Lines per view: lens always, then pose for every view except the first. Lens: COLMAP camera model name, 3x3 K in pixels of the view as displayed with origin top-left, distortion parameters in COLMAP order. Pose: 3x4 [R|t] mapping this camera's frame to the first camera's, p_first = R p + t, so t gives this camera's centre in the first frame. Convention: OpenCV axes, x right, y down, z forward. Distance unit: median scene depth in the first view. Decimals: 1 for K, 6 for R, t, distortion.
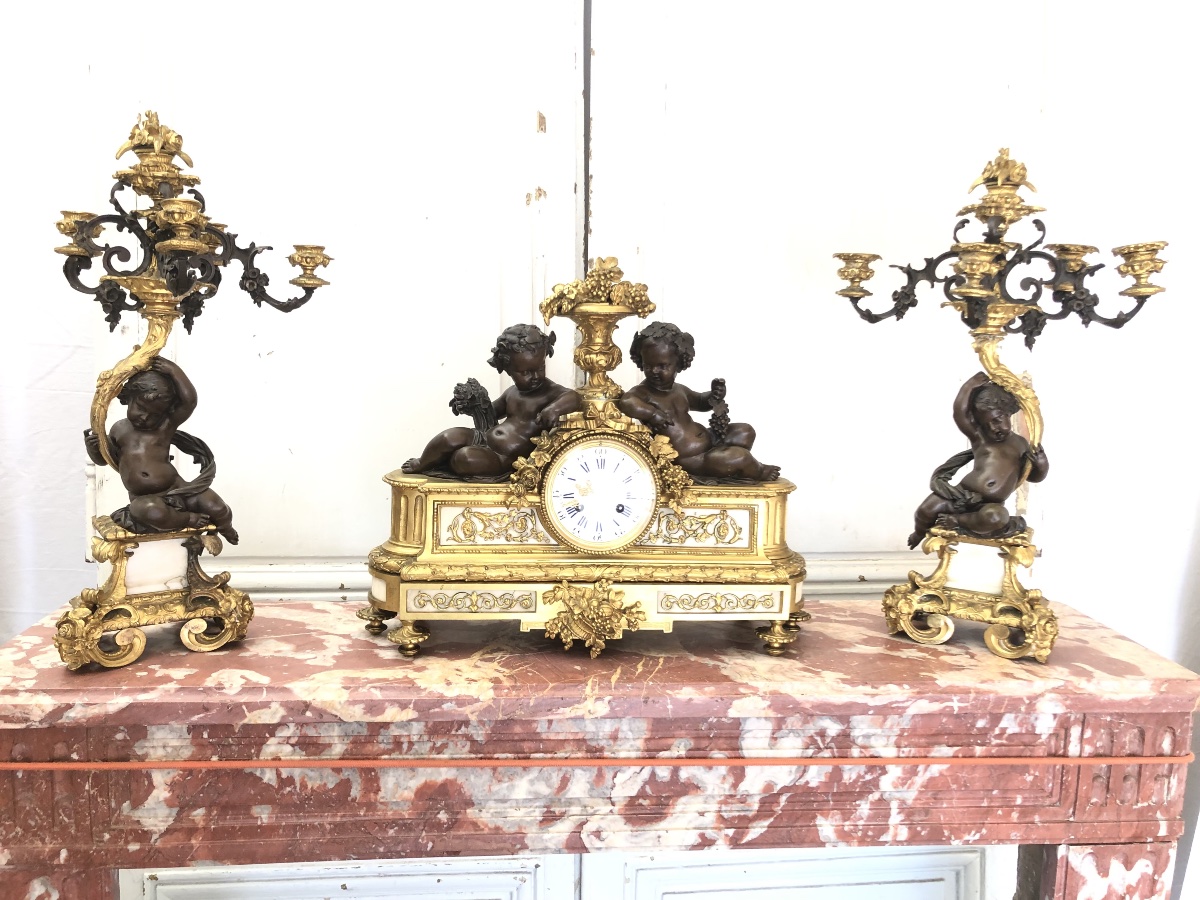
lens RADIAL K [[970.9, 0, 592.2], [0, 970.9, 421.1], [0, 0, 1]] dist [0.023888, -0.051873]
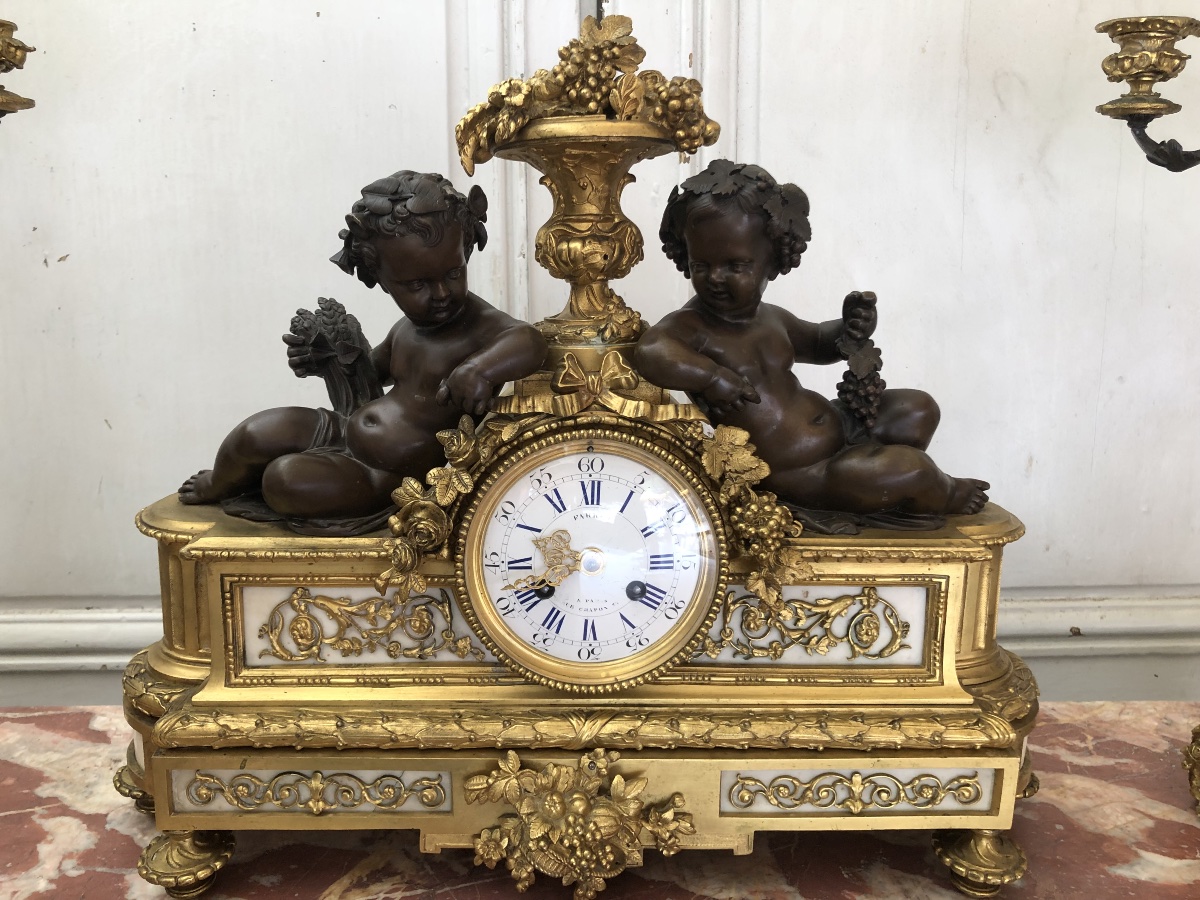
lens RADIAL K [[970.9, 0, 595.1], [0, 970.9, 436.9], [0, 0, 1]] dist [0.023888, -0.051873]
pose [[0.997433, -0.003357, -0.071528, 0.040833], [0.010758, 0.994588, 0.103339, -0.025577], [0.070794, -0.103844, 0.992071, 0.549659]]
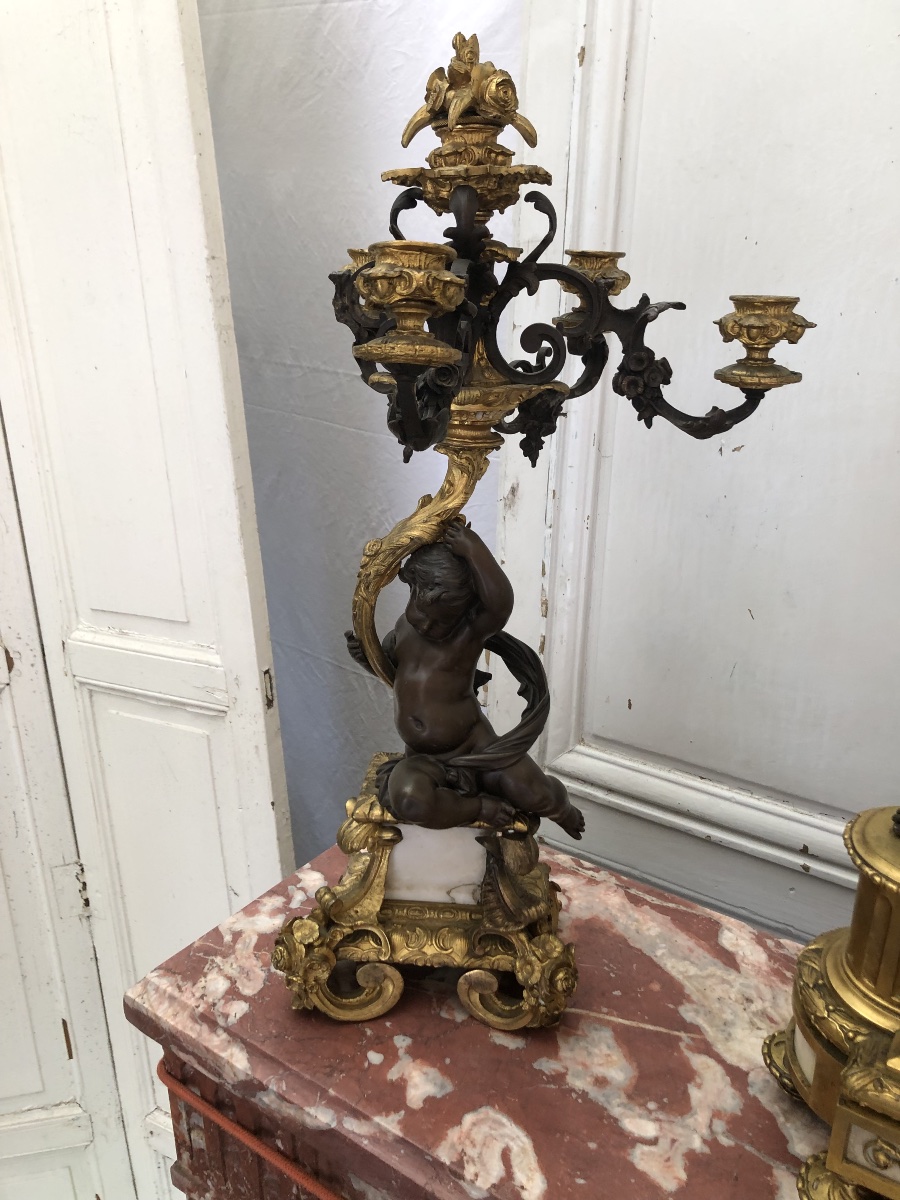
lens RADIAL K [[970.9, 0, 462.6], [0, 970.9, 571.4], [0, 0, 1]] dist [0.023888, -0.051873]
pose [[0.751653, 0.180119, -0.634488, -0.083496], [-0.052645, 0.975303, 0.214504, -0.148538], [0.657455, -0.127830, 0.742572, 0.559948]]
